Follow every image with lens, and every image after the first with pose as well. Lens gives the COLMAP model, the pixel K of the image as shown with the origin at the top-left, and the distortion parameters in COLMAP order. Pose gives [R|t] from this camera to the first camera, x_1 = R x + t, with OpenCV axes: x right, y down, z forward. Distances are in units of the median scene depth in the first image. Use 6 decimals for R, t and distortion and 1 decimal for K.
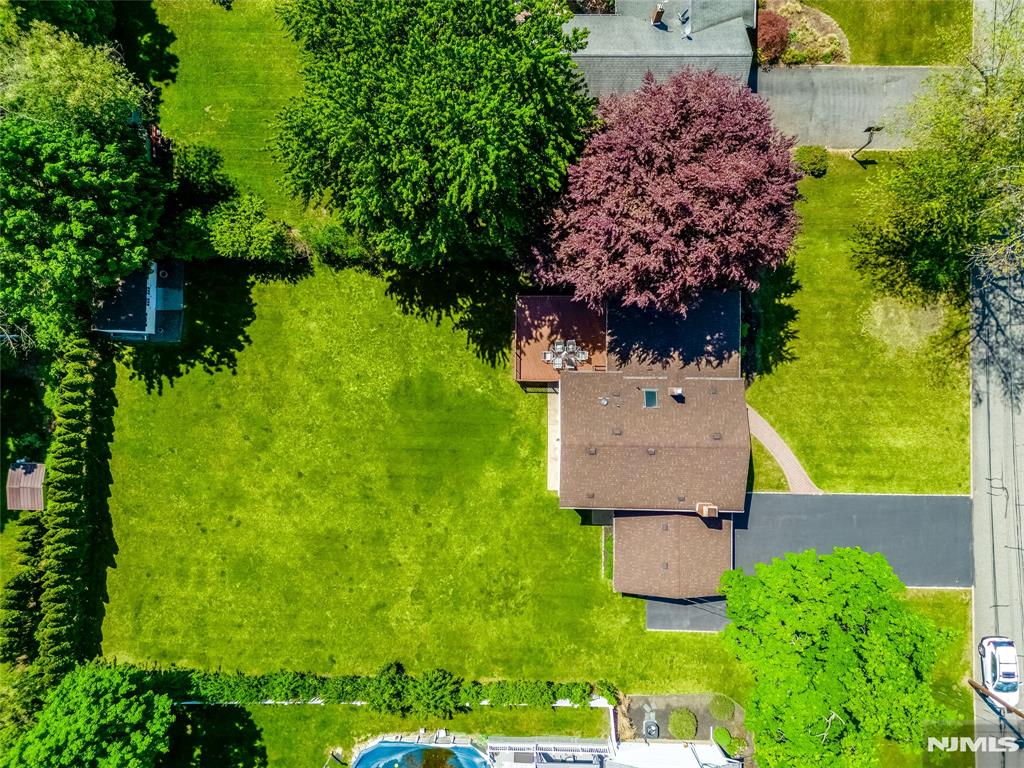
lens RADIAL K [[699.4, 0, 513.4], [0, 699.4, 378.1], [0, 0, 1]] dist [0.055556, -0.025286]
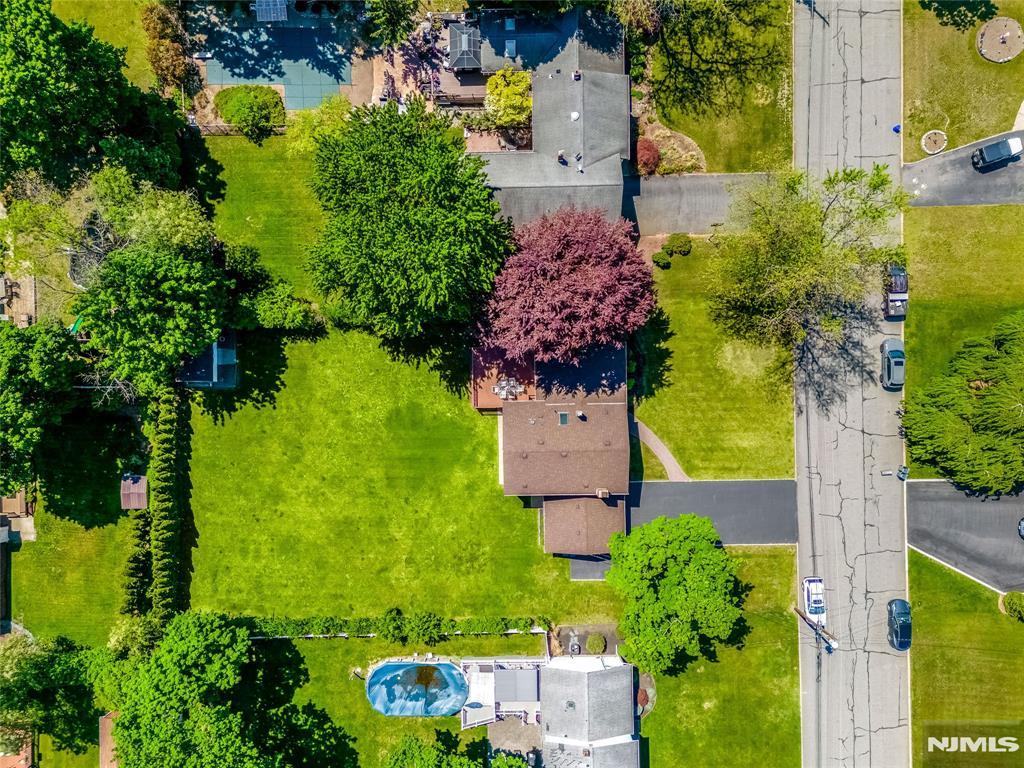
lens RADIAL K [[730.7, 0, 486.5], [0, 730.7, 385.9], [0, 0, 1]] dist [0.077601, -0.033013]
pose [[0.999106, -0.032444, -0.027118, 0.070761], [0.032657, 0.999439, 0.007426, -0.050393], [0.026862, -0.008305, 0.999605, -0.476293]]
